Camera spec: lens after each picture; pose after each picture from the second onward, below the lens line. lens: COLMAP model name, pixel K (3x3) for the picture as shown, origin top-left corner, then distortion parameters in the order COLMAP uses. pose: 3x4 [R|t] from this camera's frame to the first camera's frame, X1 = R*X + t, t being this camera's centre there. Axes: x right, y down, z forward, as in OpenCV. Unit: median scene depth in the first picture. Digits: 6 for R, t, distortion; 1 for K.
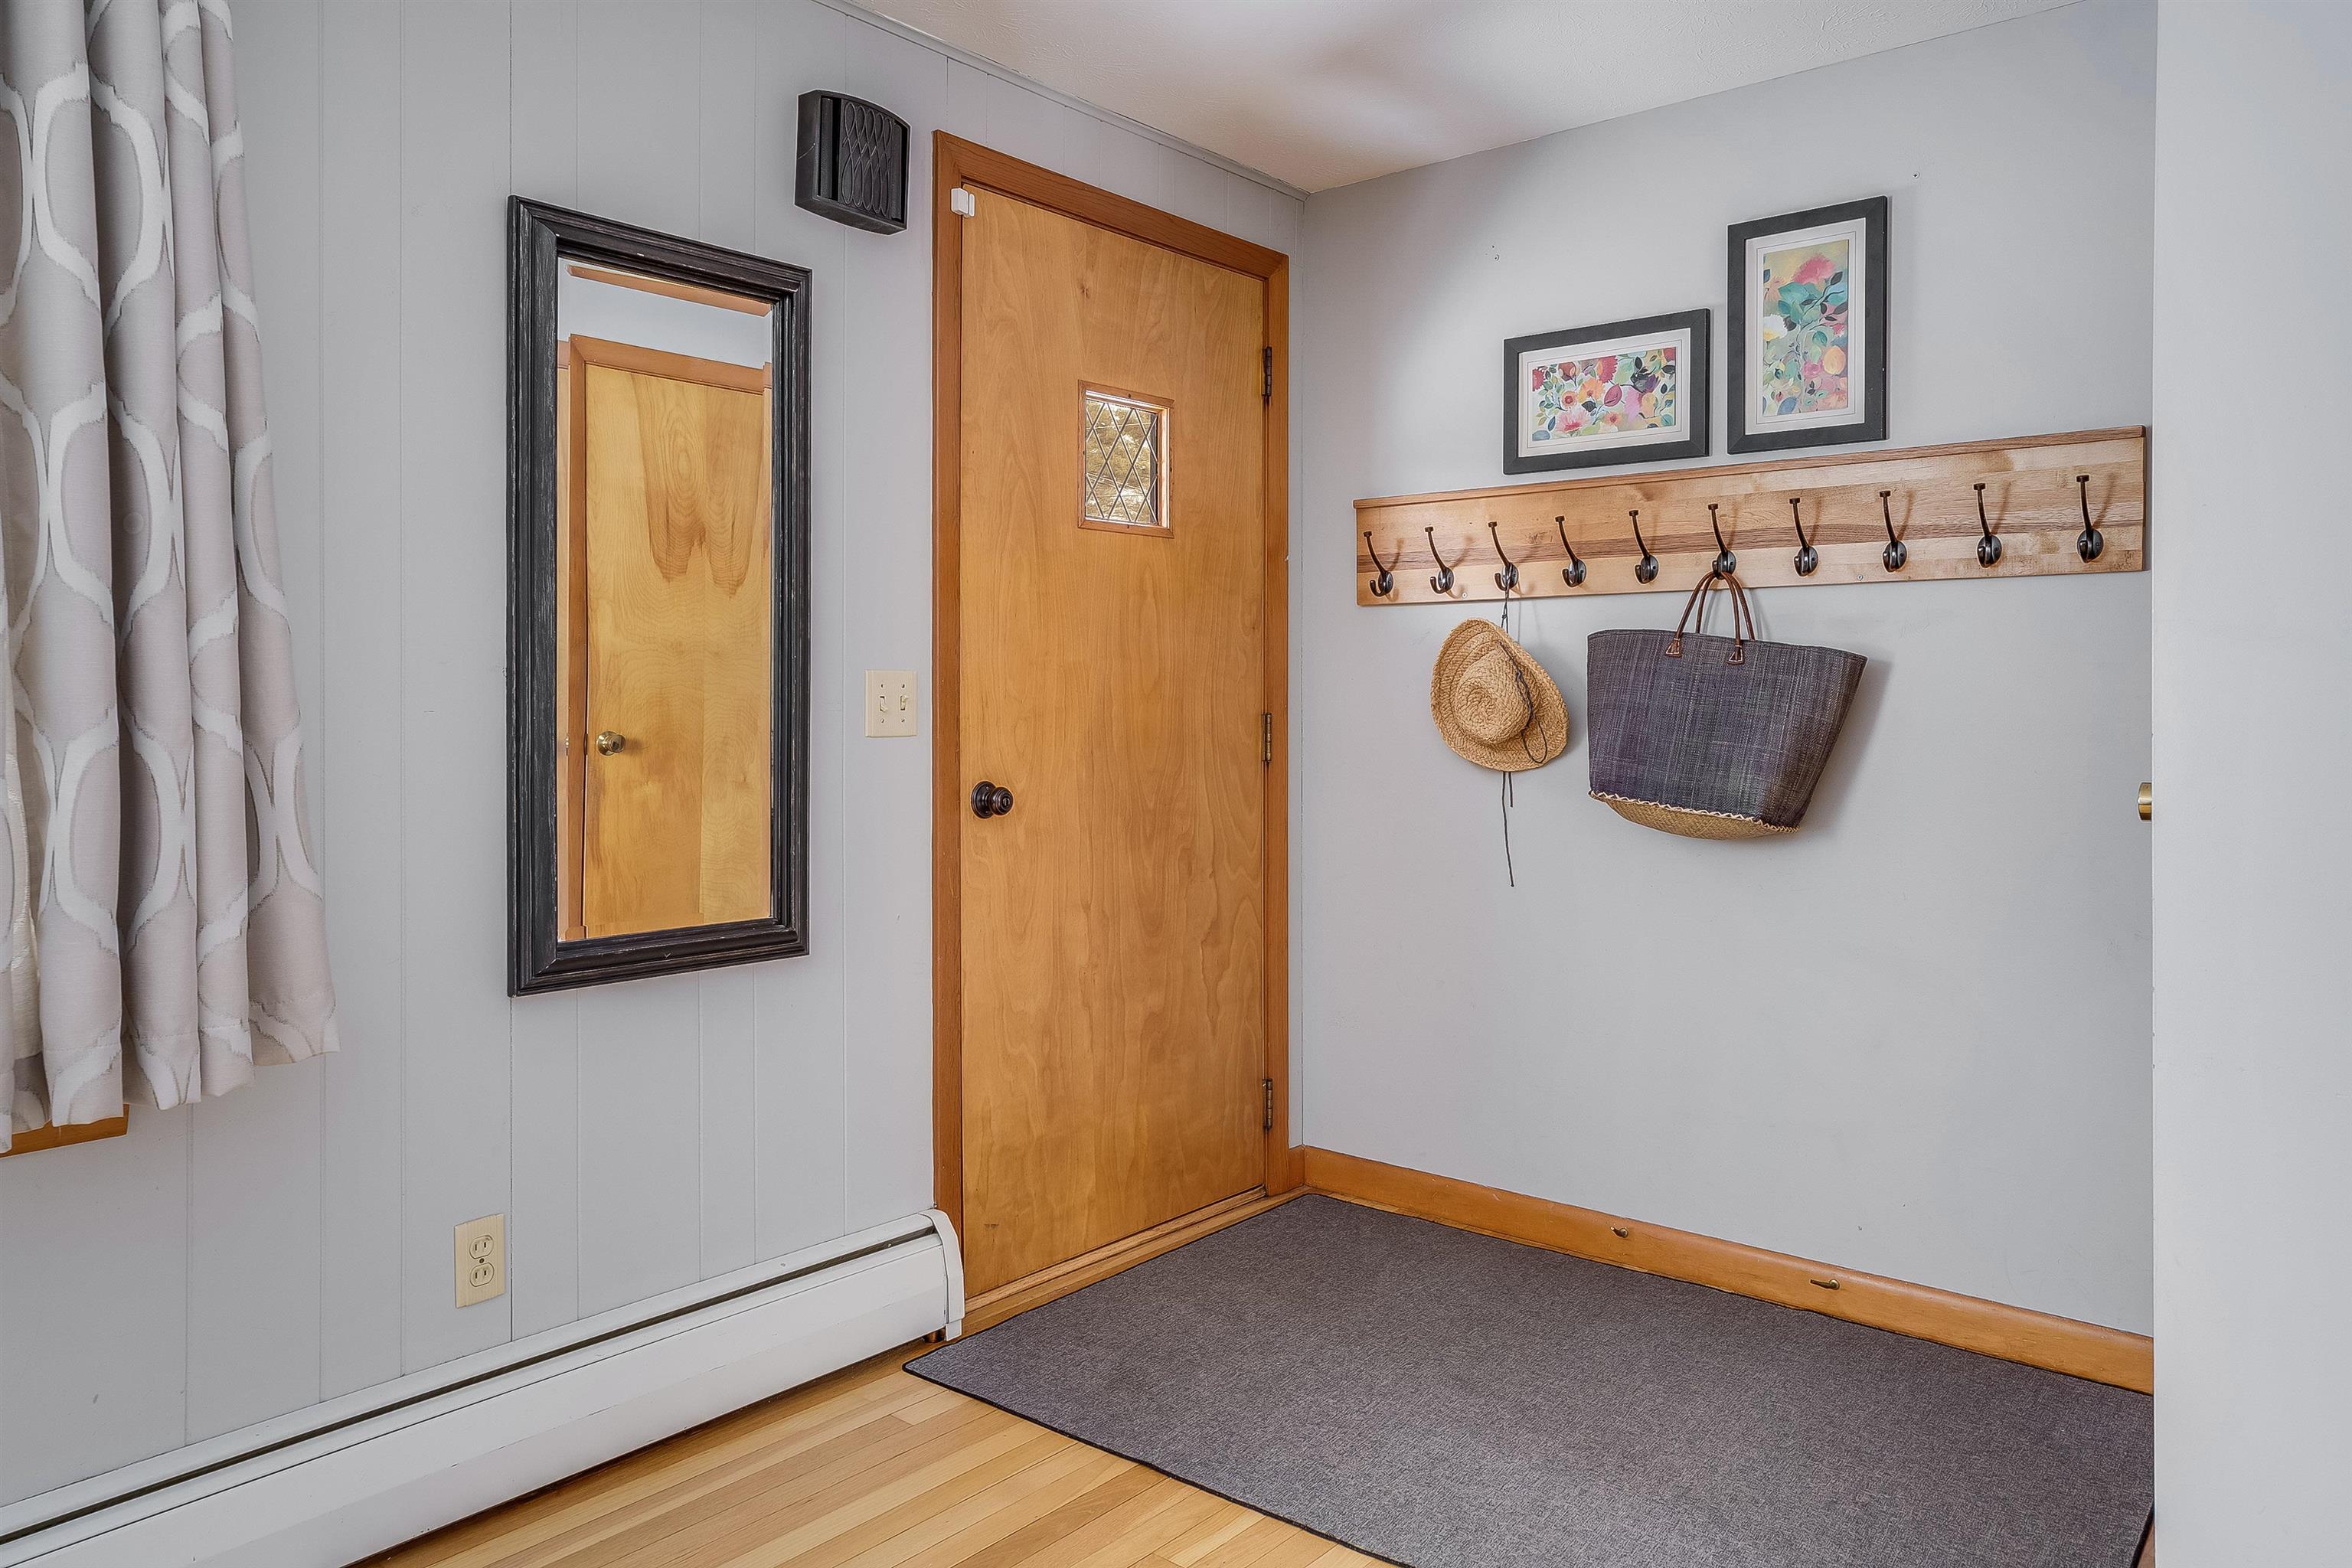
lens RADIAL K [[1622.3, 0, 1172.4], [0, 1622.3, 699.5], [0, 0, 1]] dist [-0.014709, 0.044417]
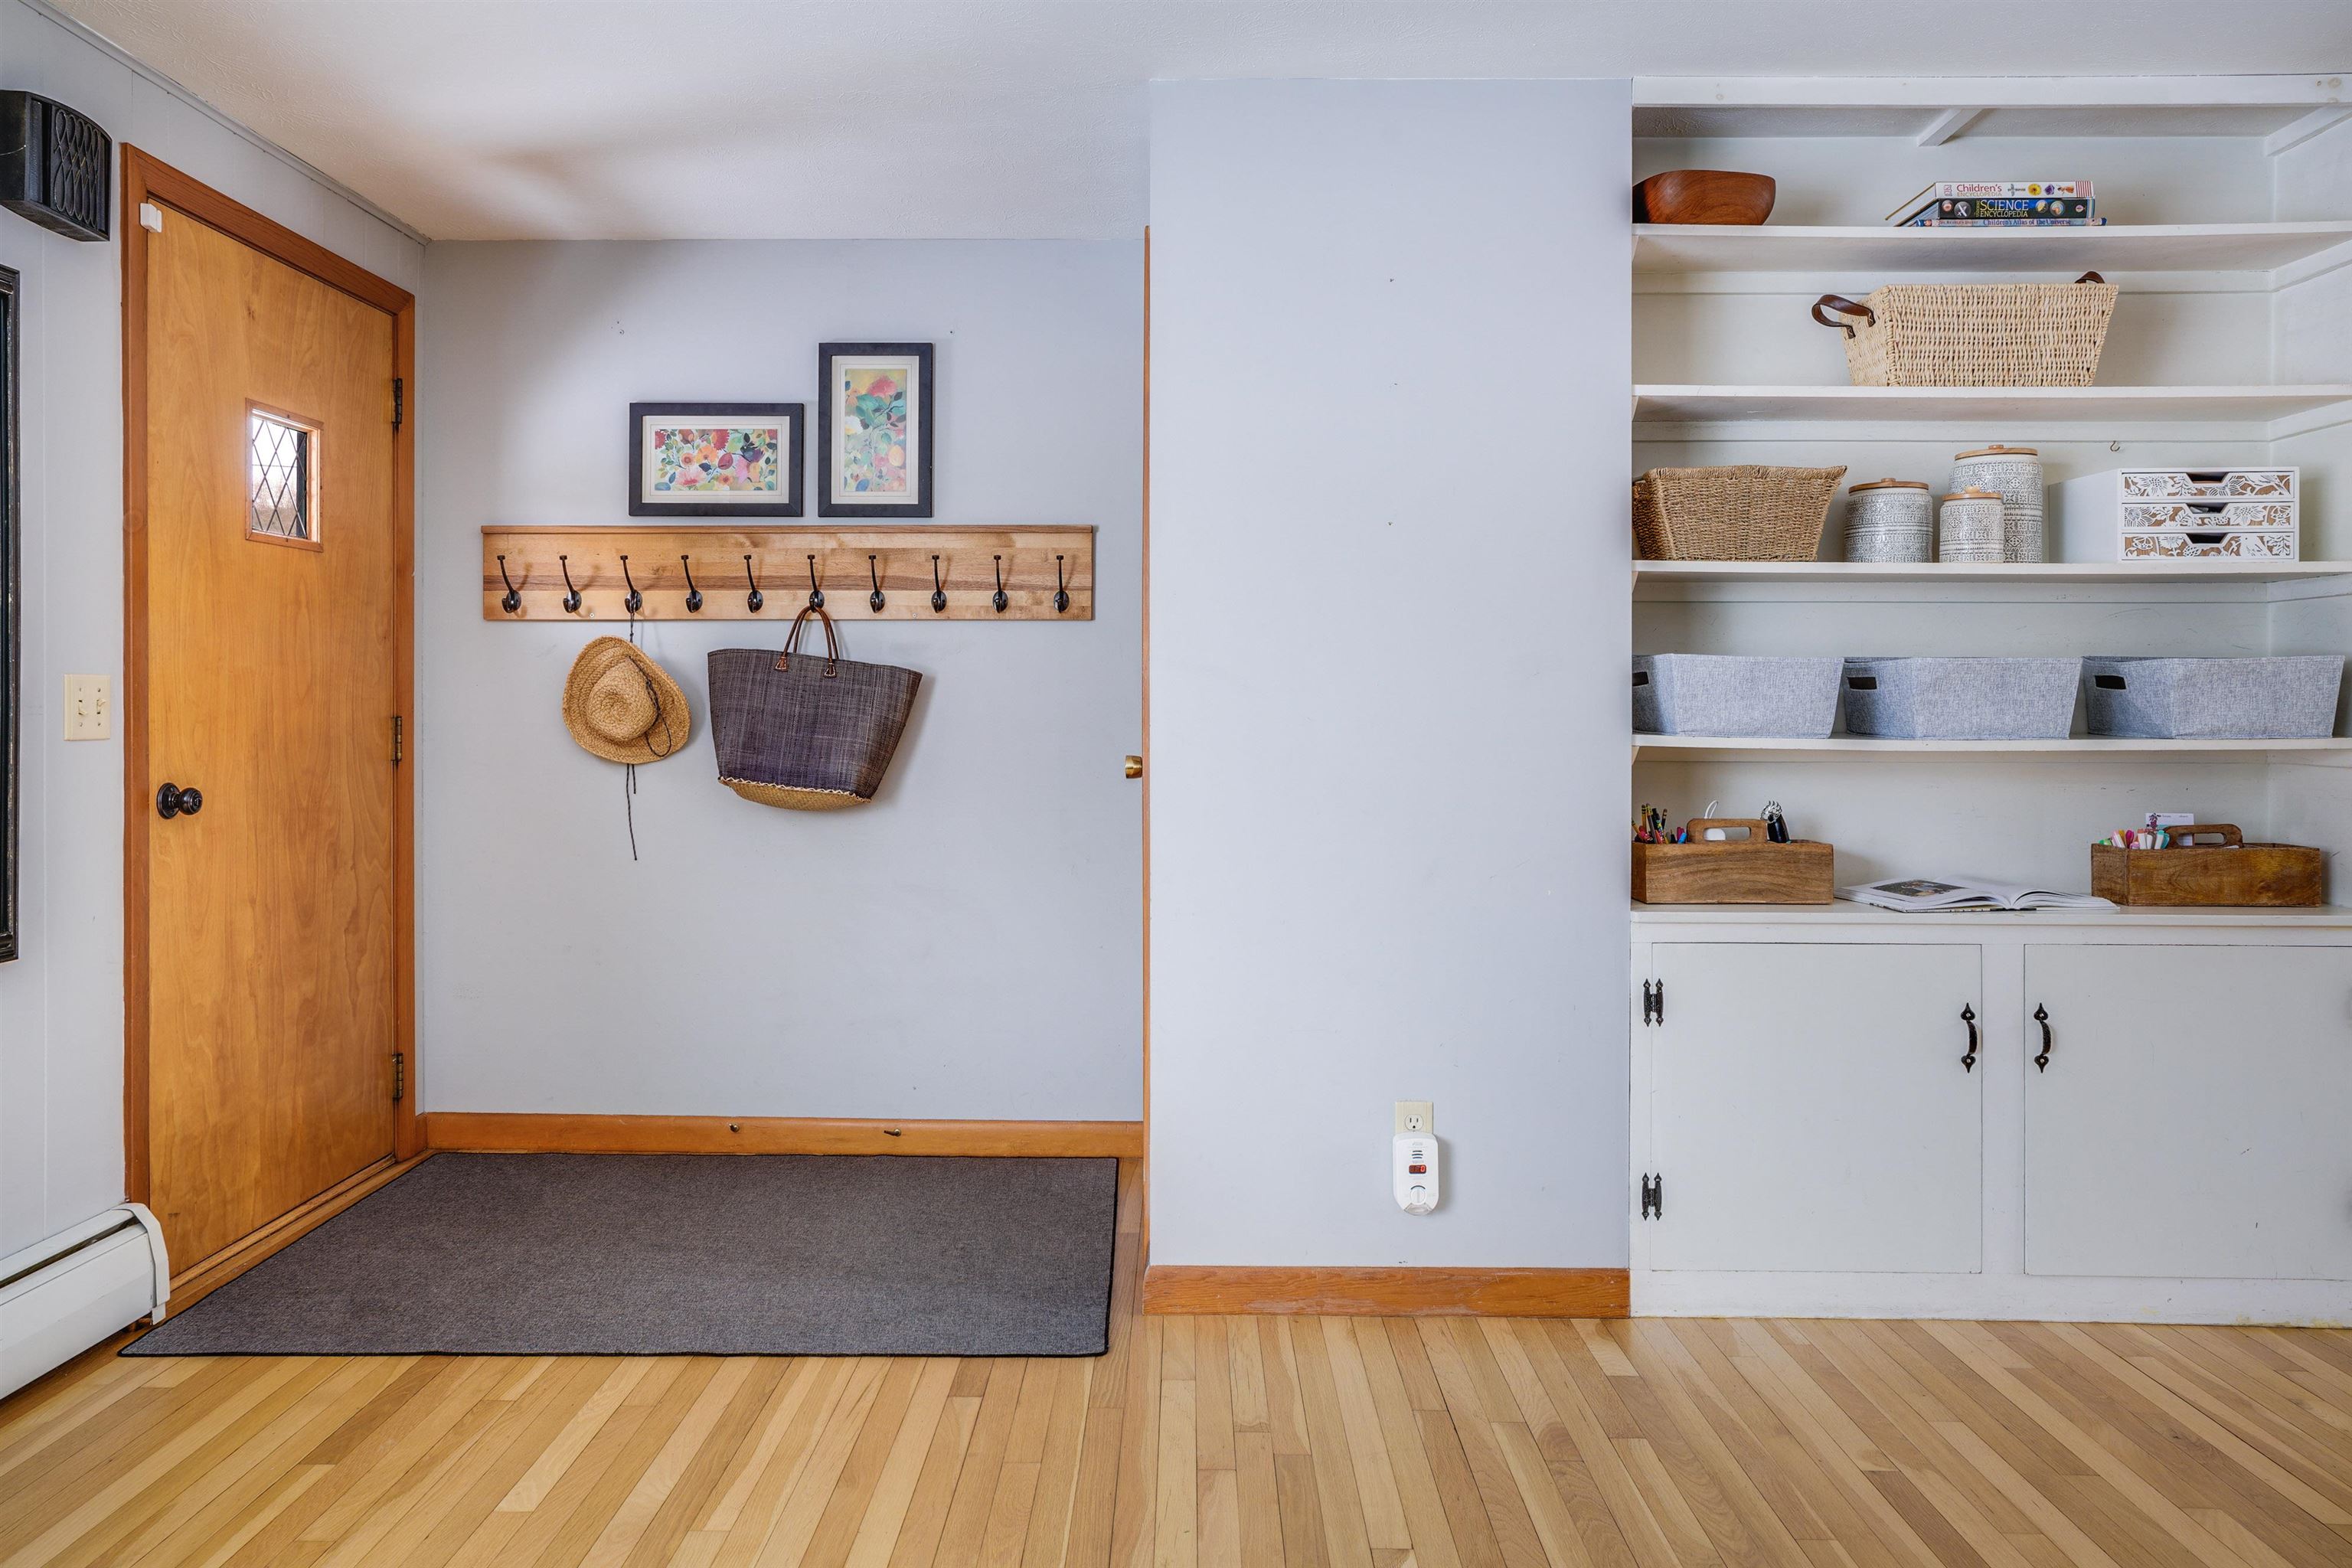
lens RADIAL K [[1622.3, 0, 1172.4], [0, 1622.3, 699.5], [0, 0, 1]] dist [-0.014709, 0.044417]
pose [[0.770831, 0.003132, 0.637032, -0.264530], [-0.001150, 0.999993, -0.003525, 0.000541], [-0.637039, 0.001985, 0.770829, -0.188005]]
